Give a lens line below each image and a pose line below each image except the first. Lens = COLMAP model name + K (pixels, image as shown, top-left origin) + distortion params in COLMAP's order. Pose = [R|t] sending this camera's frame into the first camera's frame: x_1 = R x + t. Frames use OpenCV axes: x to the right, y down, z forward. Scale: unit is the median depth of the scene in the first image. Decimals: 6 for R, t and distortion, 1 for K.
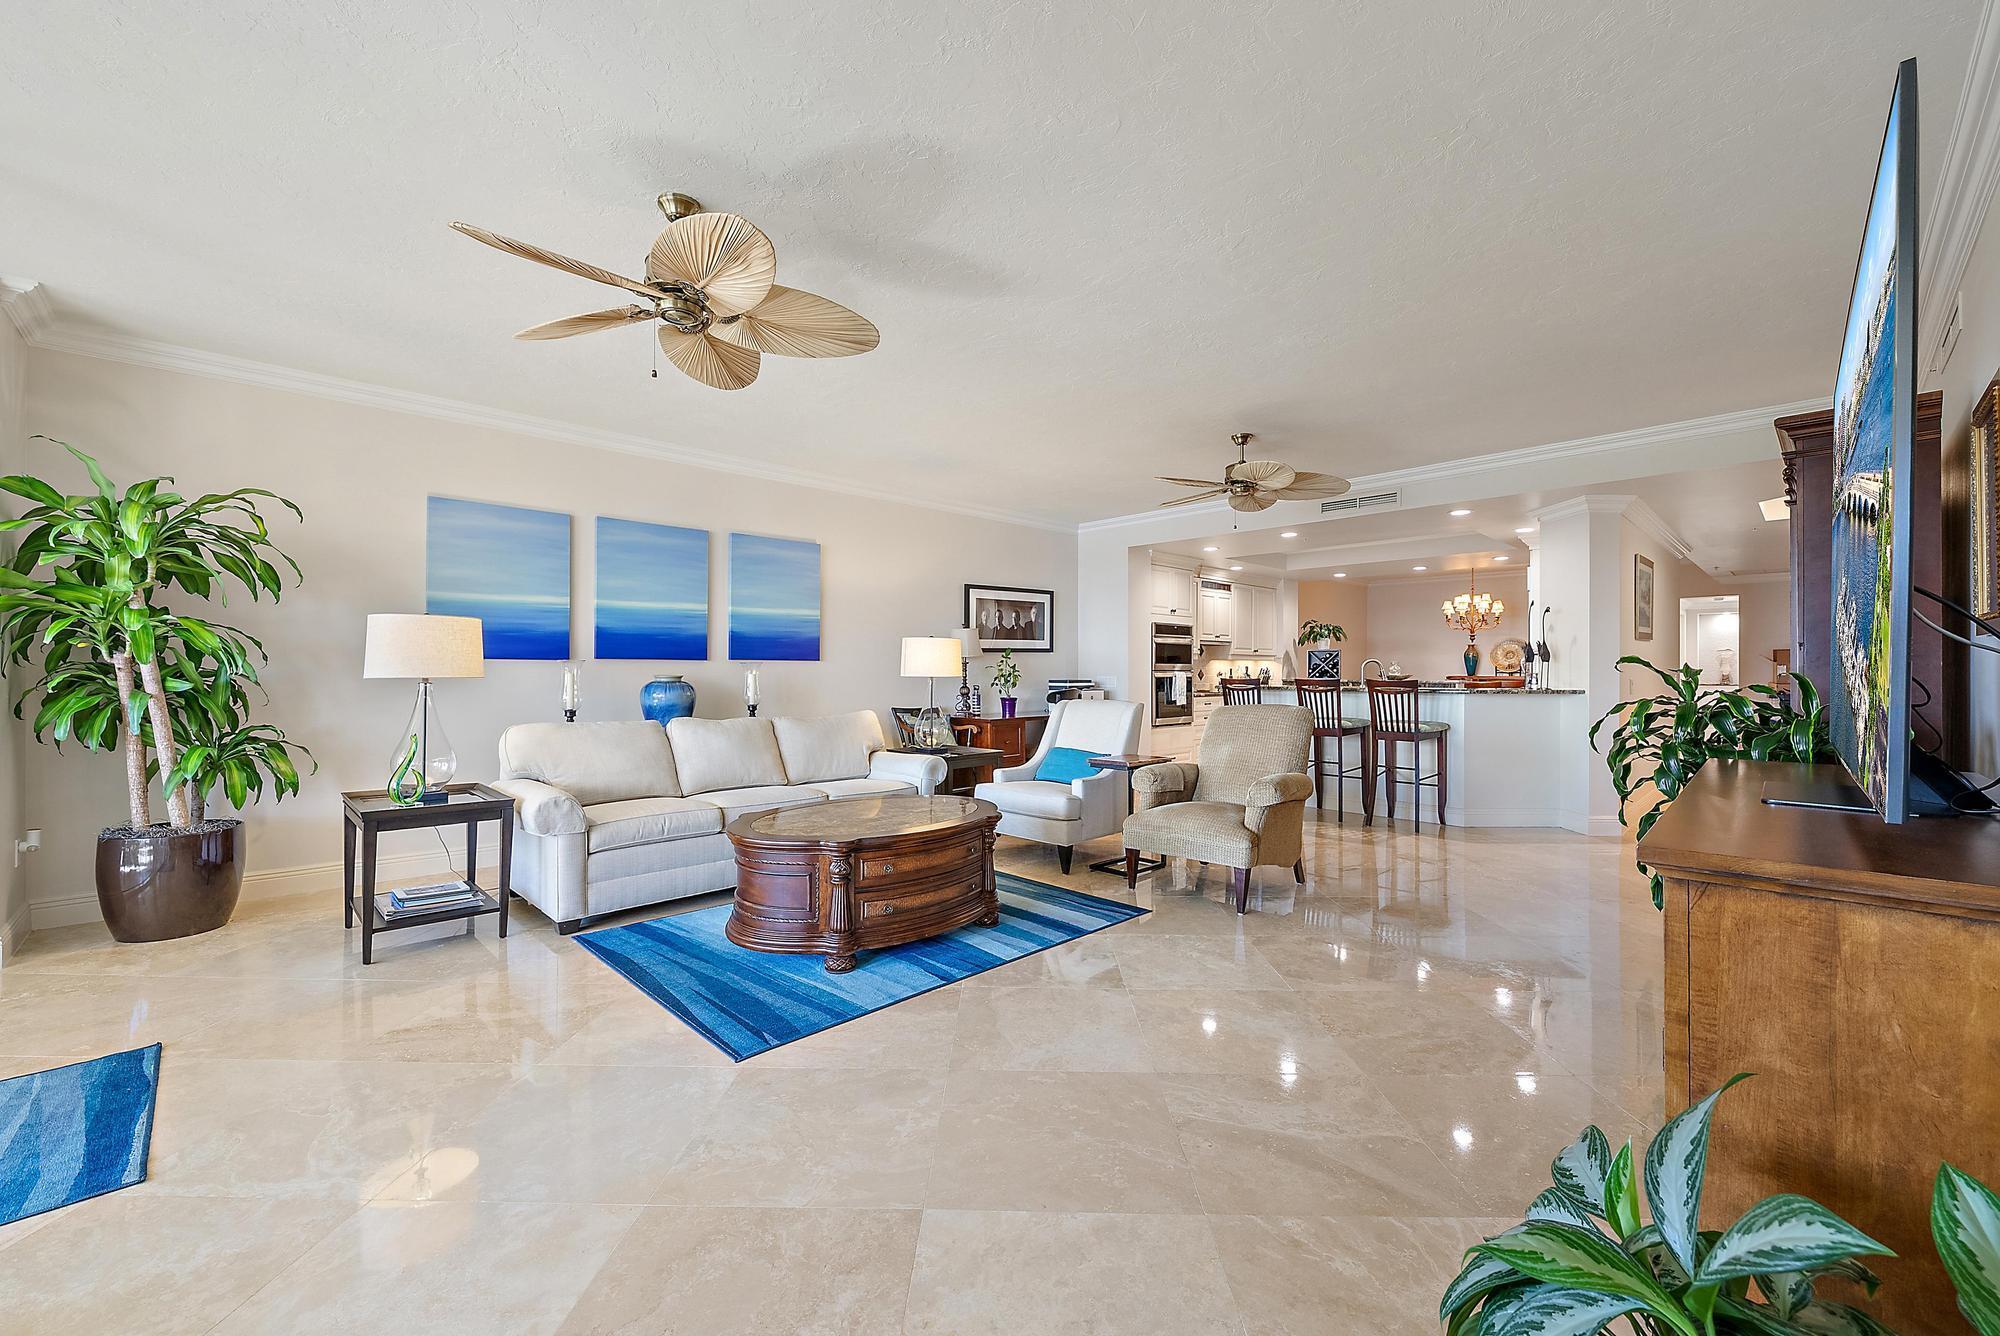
lens RADIAL K [[800.2, 0, 994.6], [0, 800.2, 670.2], [0, 0, 1]] dist [-0.001028, -0.000123]
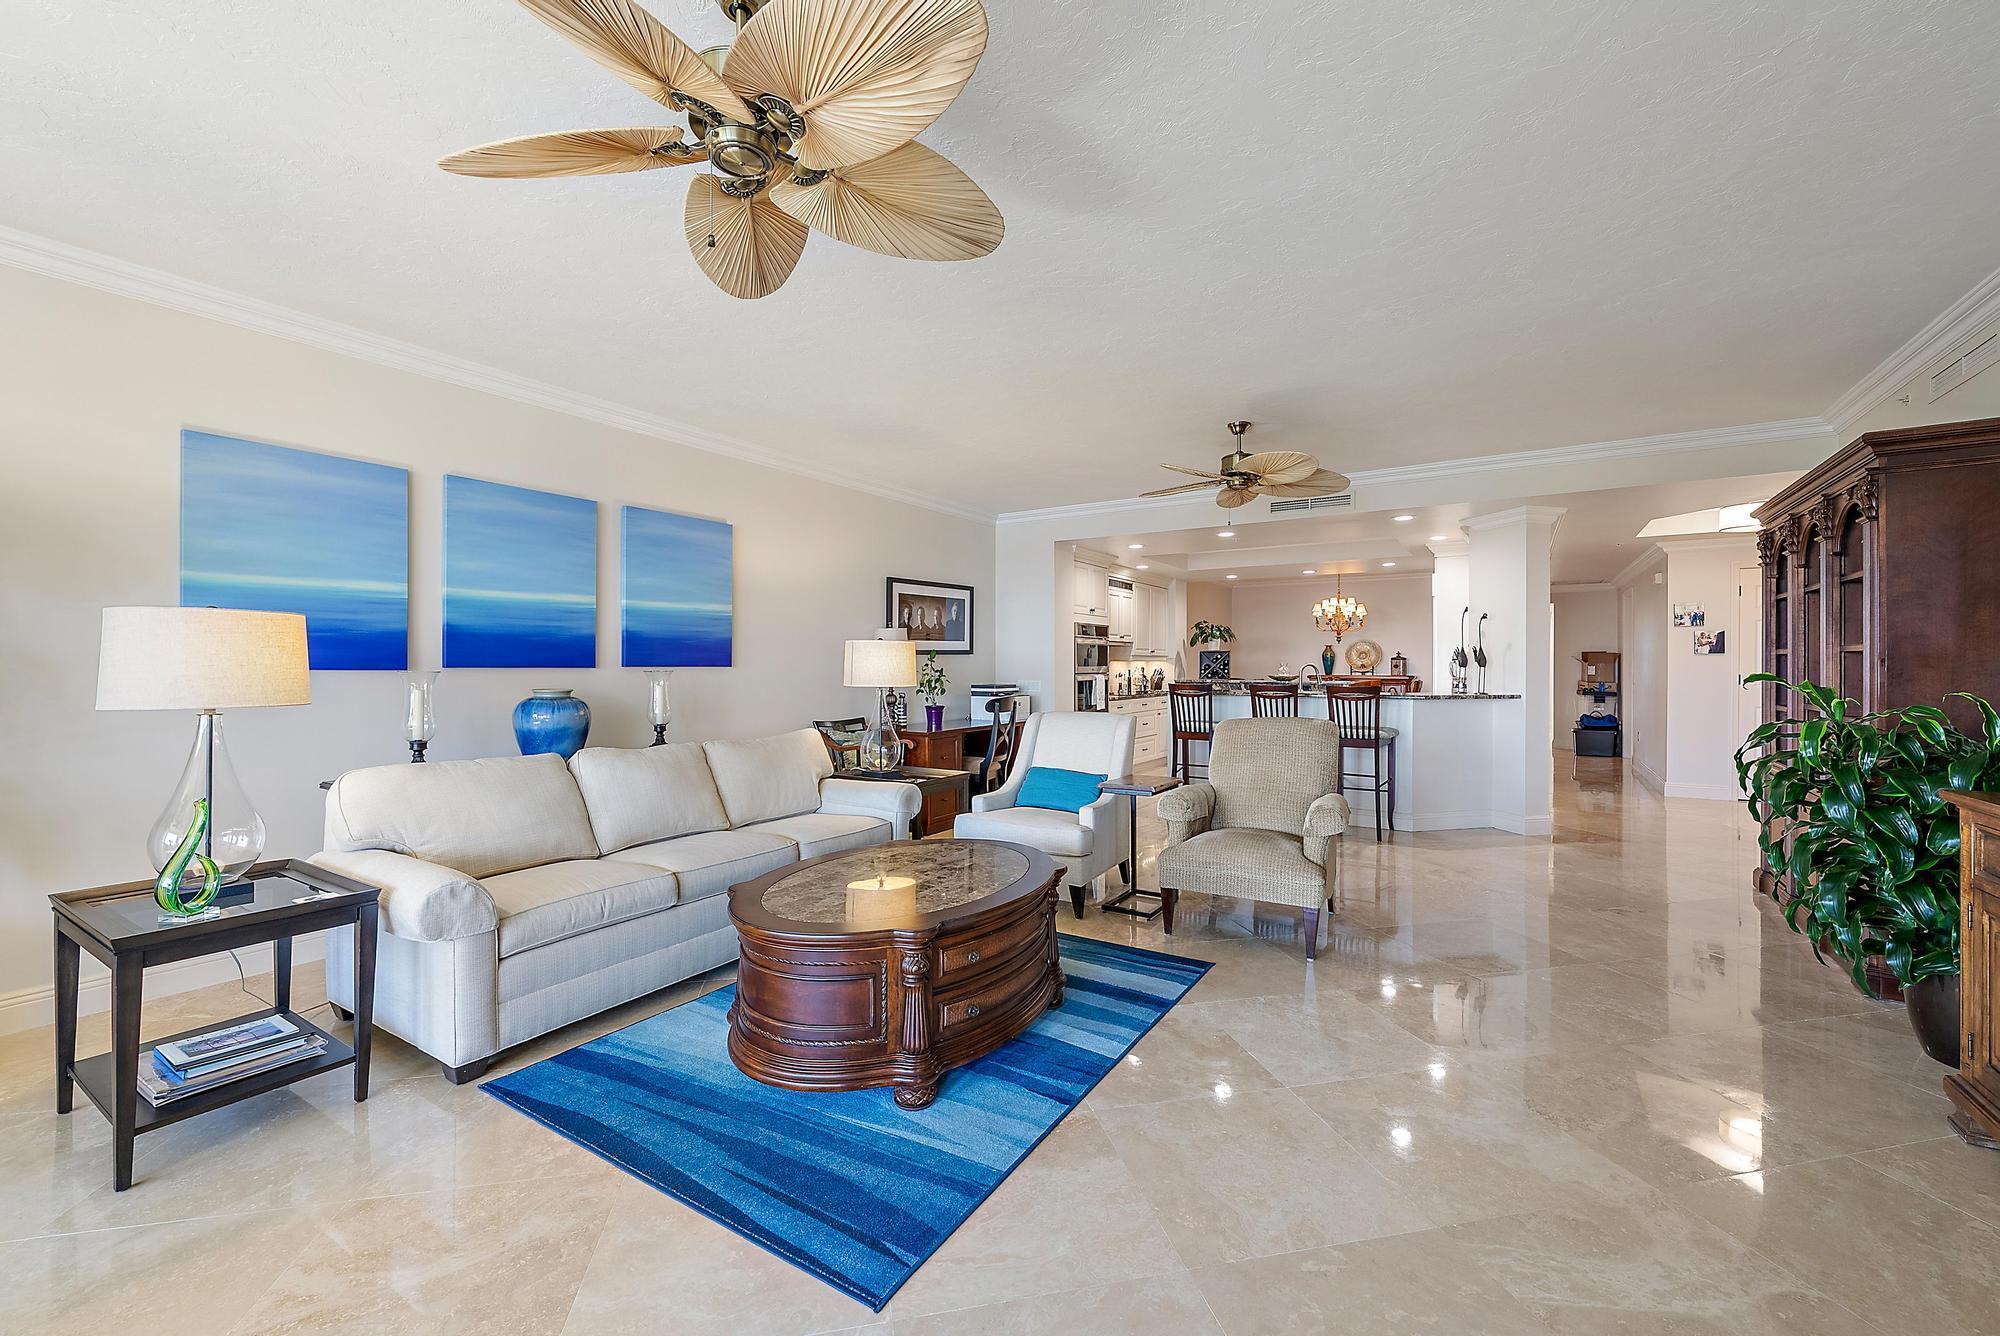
lens RADIAL K [[808.0, 0, 1000.0], [0, 808.0, 668.0], [0, 0, 1]] dist [-0.001653, 0.000184]
pose [[0.972441, -0.002159, 0.233140, -0.178392], [0.001302, 0.999992, 0.003829, -0.016415], [-0.233146, -0.003420, 0.972436, 0.161675]]
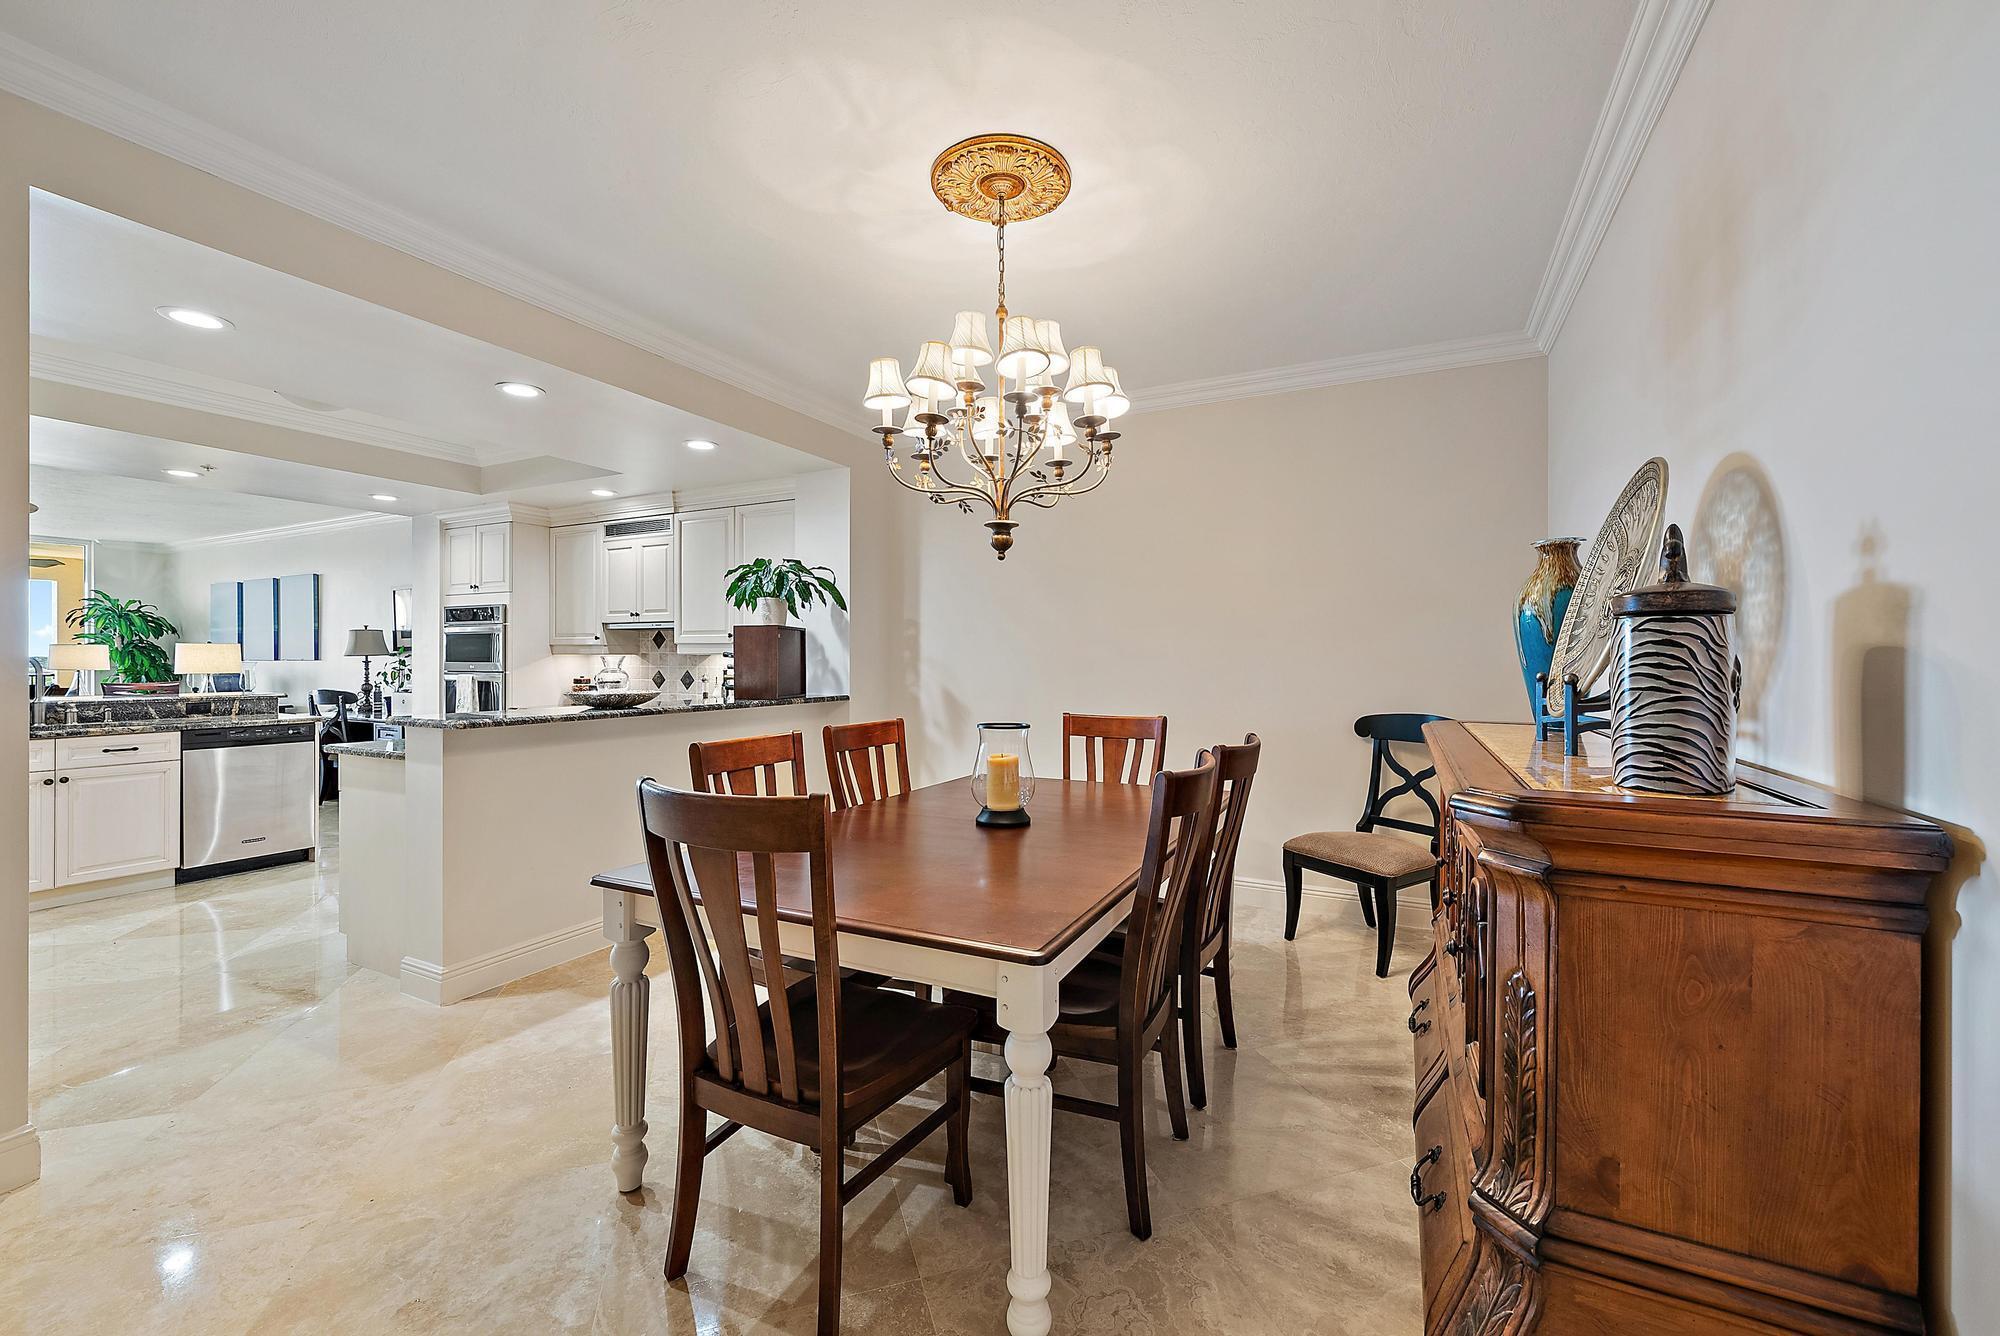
lens RADIAL K [[795.8, 0, 1007.1], [0, 795.8, 658.0], [0, 0, 1]] dist [-0.001002, -0.000297]
pose [[0.332215, -0.003132, -0.943199, 1.745776], [-0.001962, 0.999990, -0.004012, -0.016527], [0.943202, 0.003184, 0.332205, 2.035483]]
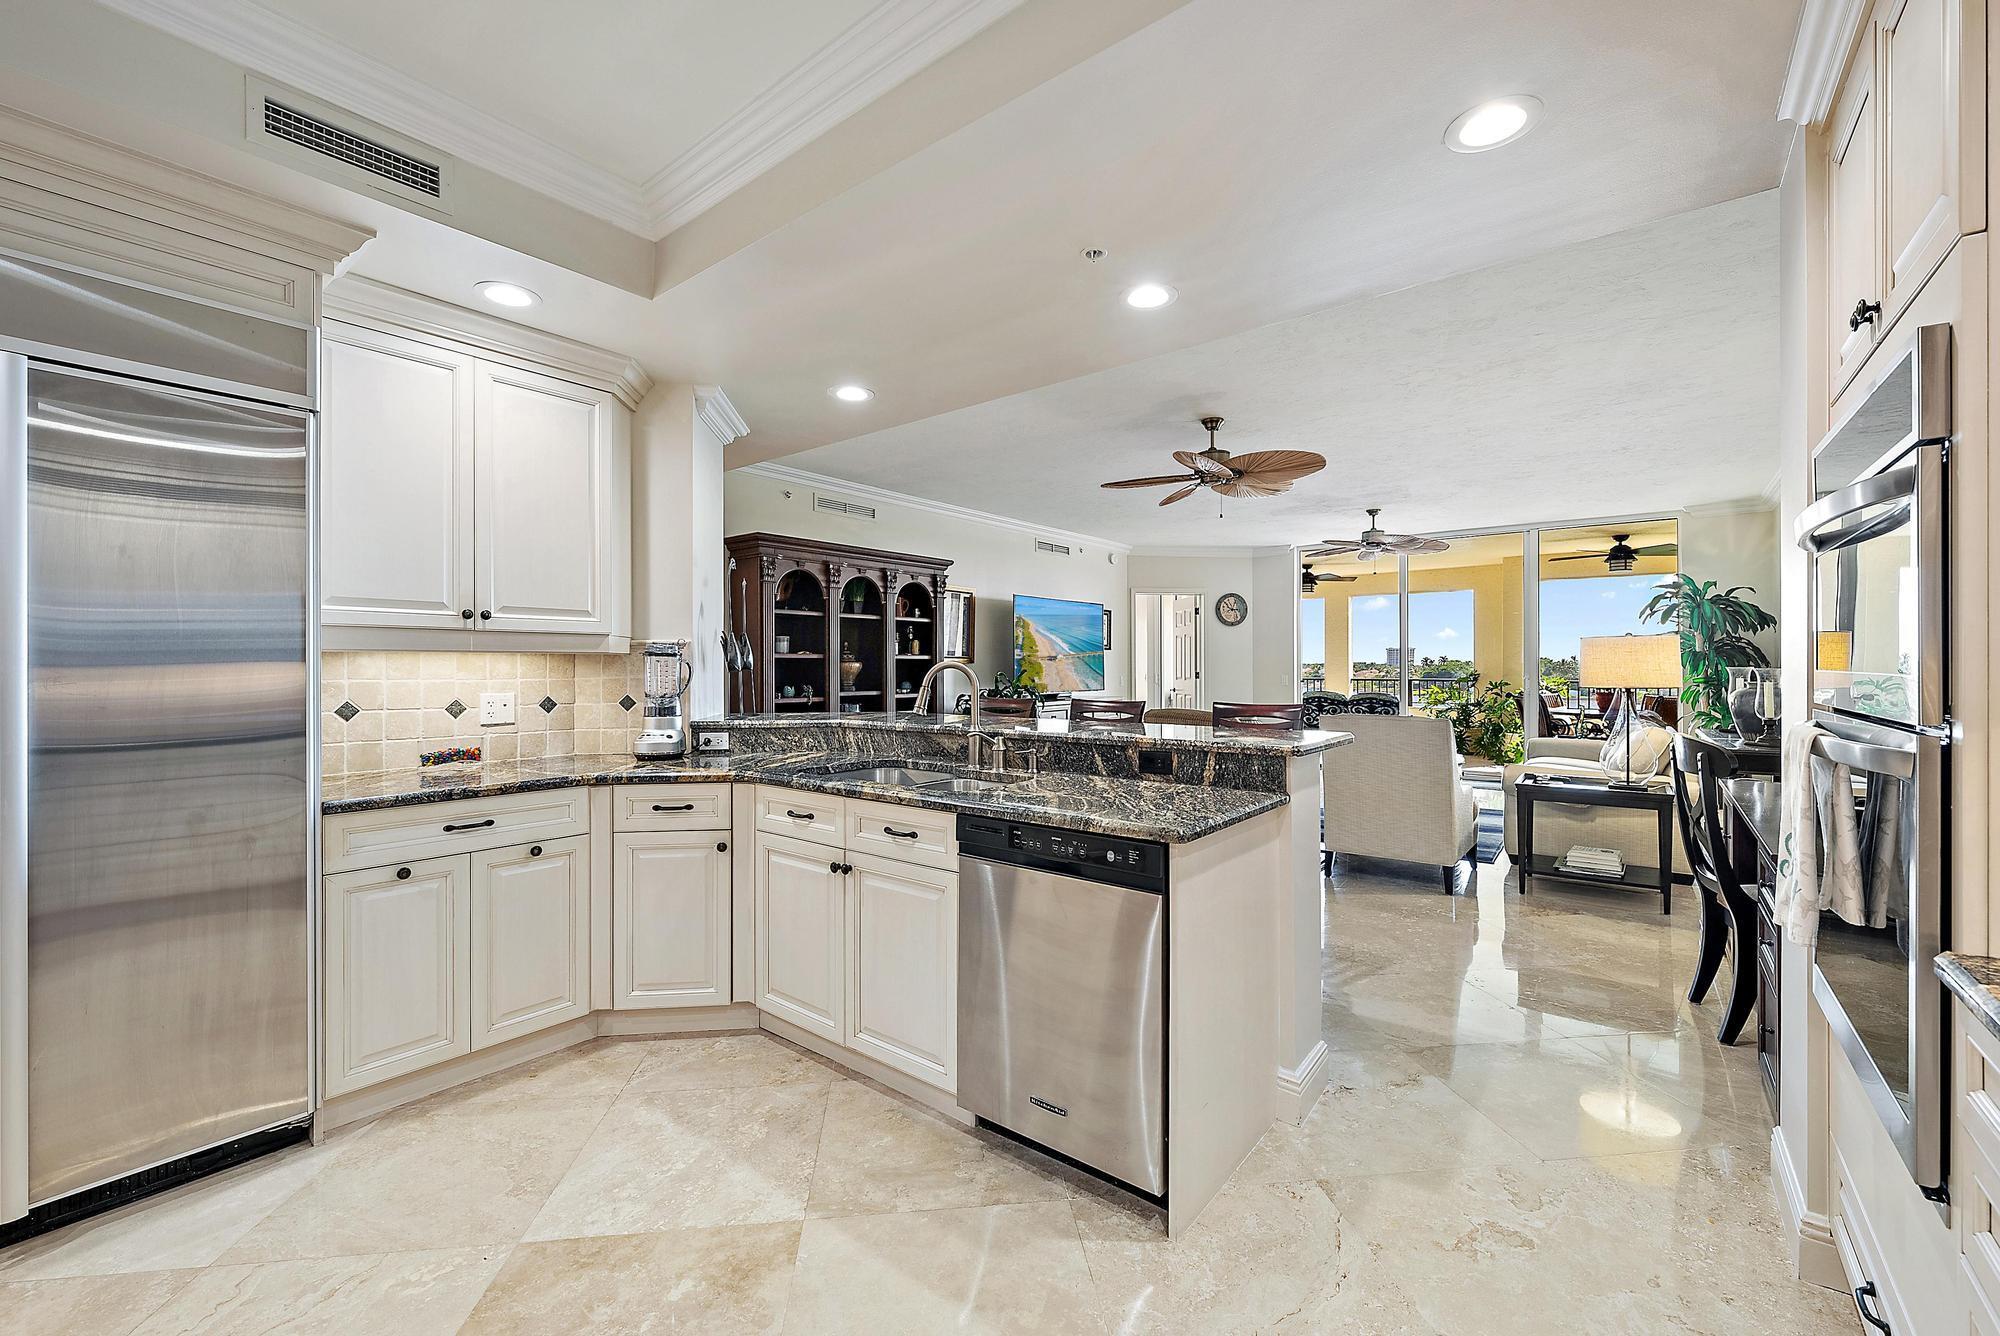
lens RADIAL K [[808.0, 0, 1000.0], [0, 808.0, 668.0], [0, 0, 1]] dist [-0.001653, 0.000184]
pose [[-0.990413, 0.001081, -0.138136, 0.677528], [0.000676, 0.999995, 0.002981, -0.015629], [0.138138, 0.002859, -0.990409, 1.895640]]
